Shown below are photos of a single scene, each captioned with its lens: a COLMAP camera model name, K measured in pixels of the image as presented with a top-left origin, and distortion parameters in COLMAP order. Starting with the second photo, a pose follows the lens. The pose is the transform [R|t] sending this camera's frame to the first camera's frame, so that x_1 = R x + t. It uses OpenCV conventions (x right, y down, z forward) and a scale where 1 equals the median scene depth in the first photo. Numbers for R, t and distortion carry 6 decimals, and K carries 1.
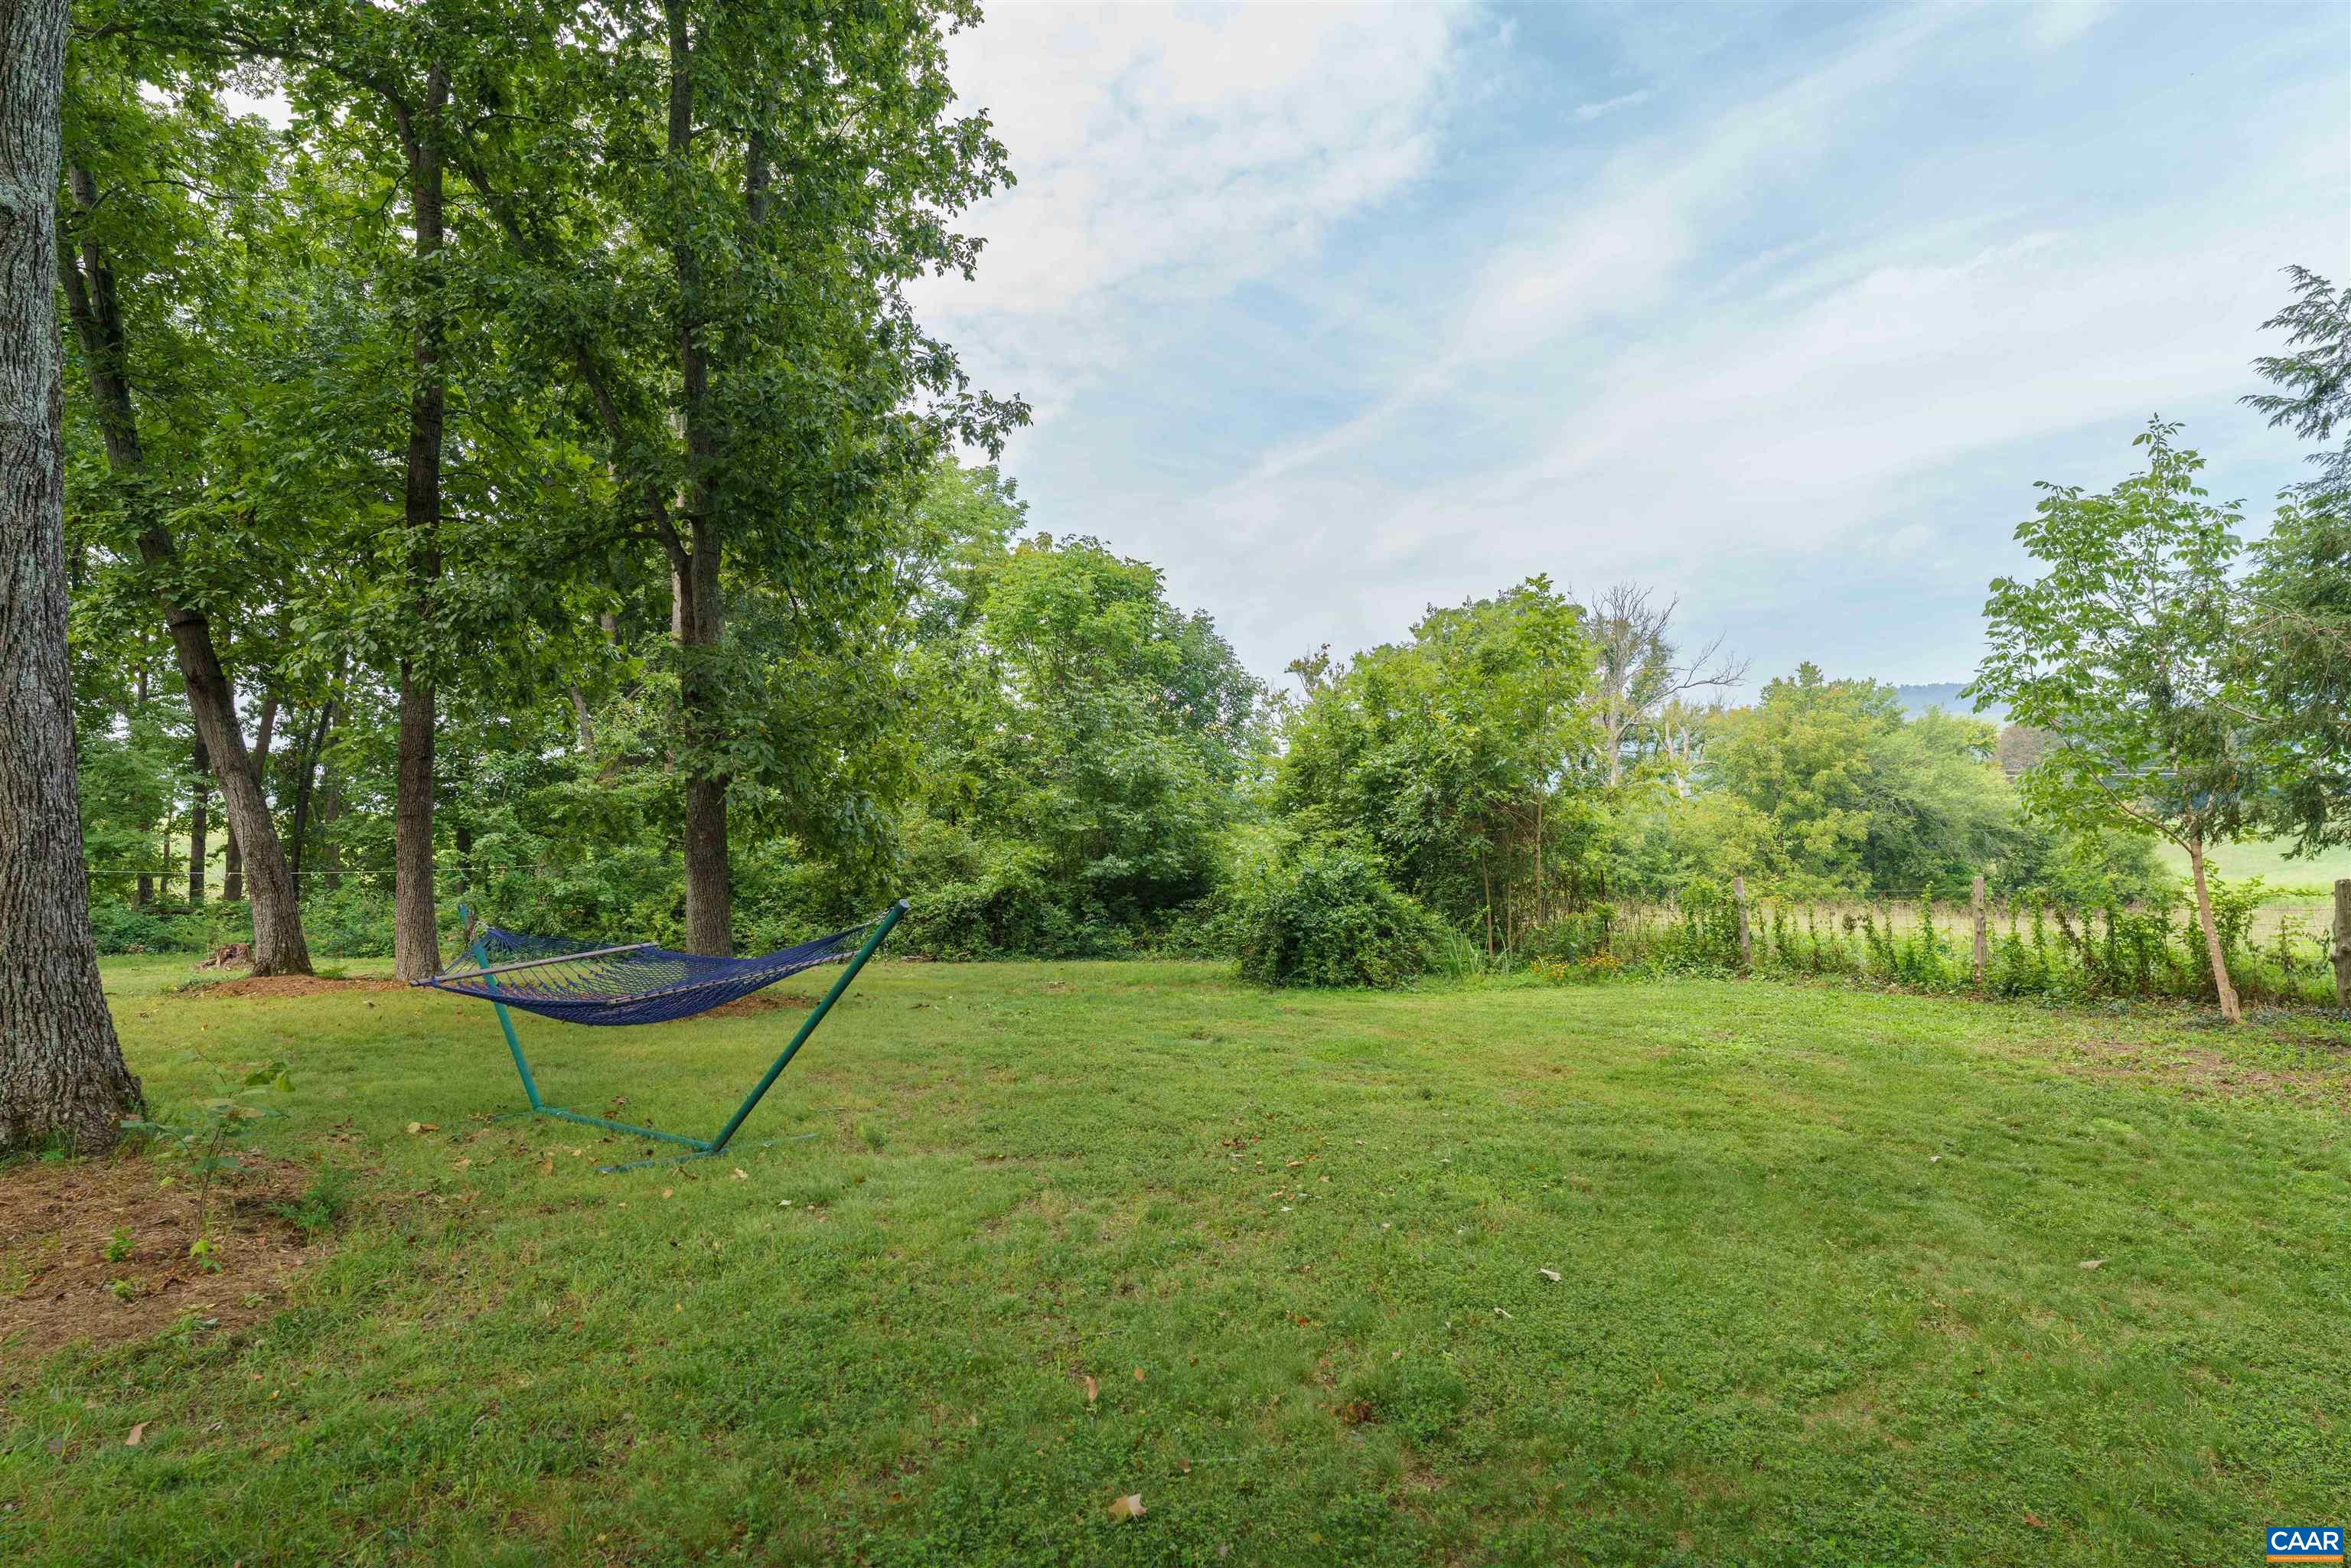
lens RADIAL K [[1268.4, 0, 1175.5], [0, 1268.4, 784.0], [0, 0, 1]] dist [0.000612, 0.000289]
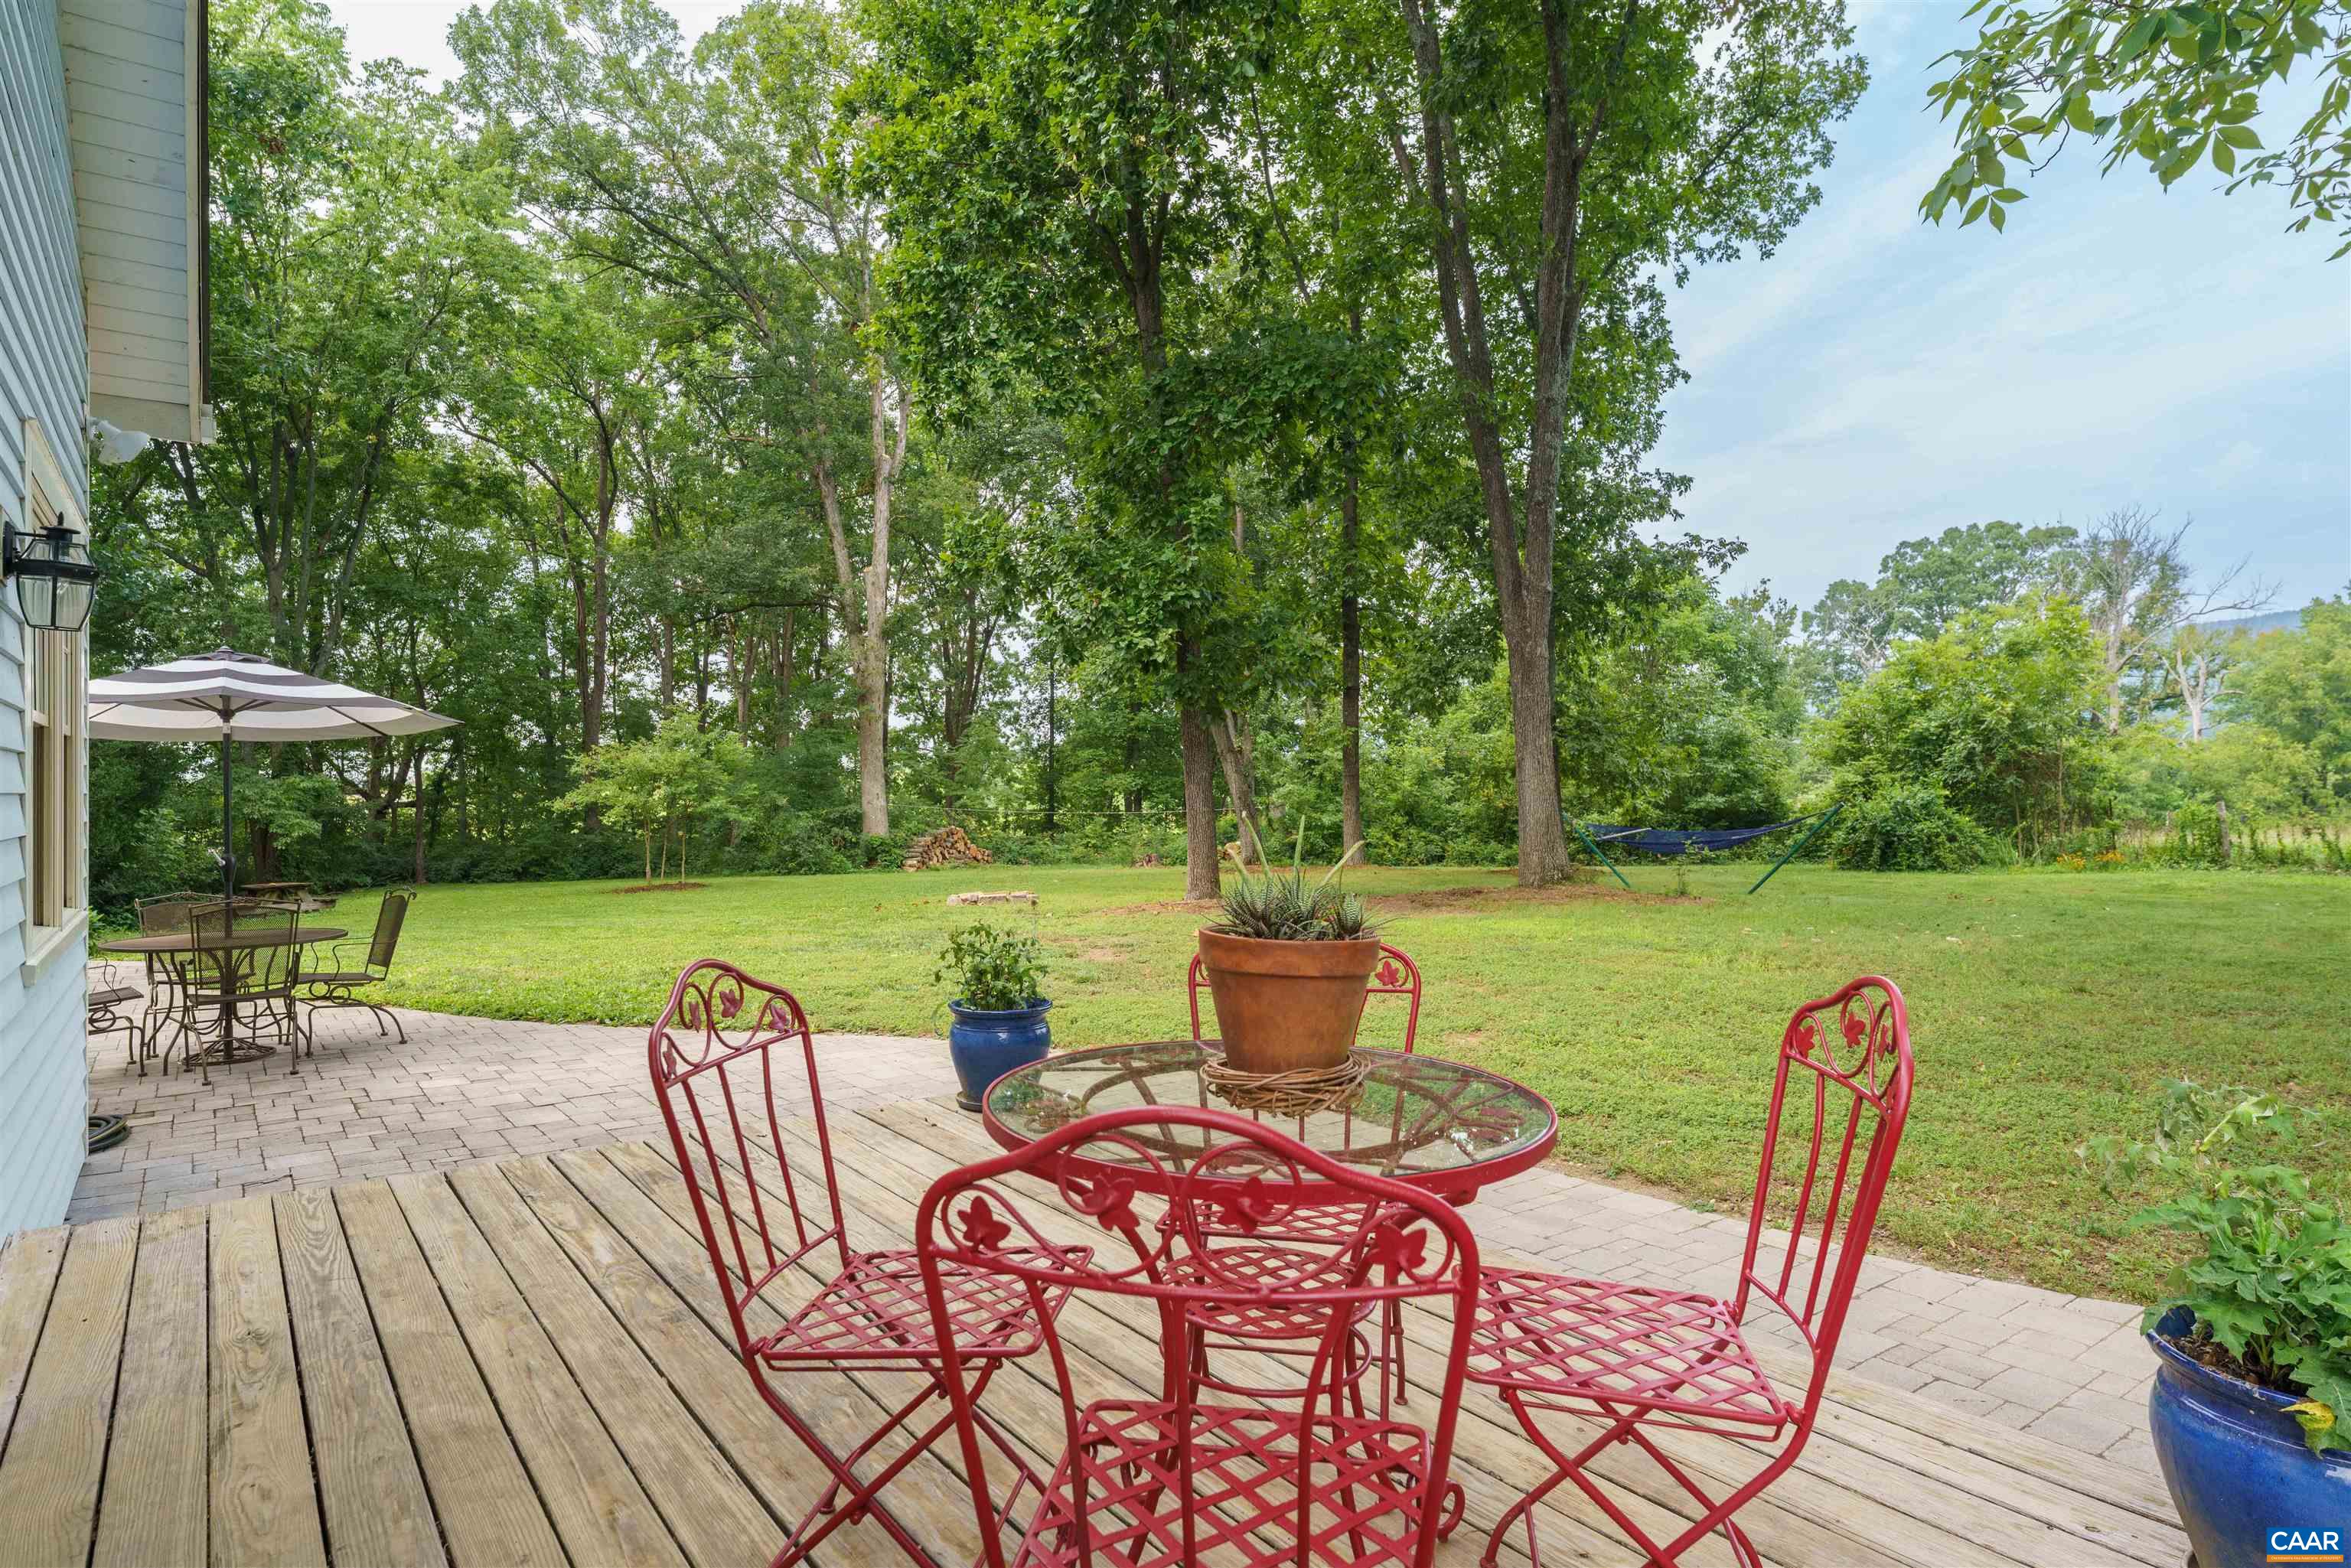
lens RADIAL K [[1297.5, 0, 1175.5], [0, 1297.5, 784.0], [0, 0, 1]] dist [-0.001276, -0.001899]
pose [[0.957414, -0.015477, -0.288302, -0.208341], [0.027545, 0.998904, 0.037848, -0.027078], [0.287400, -0.044178, 0.956791, -0.580396]]
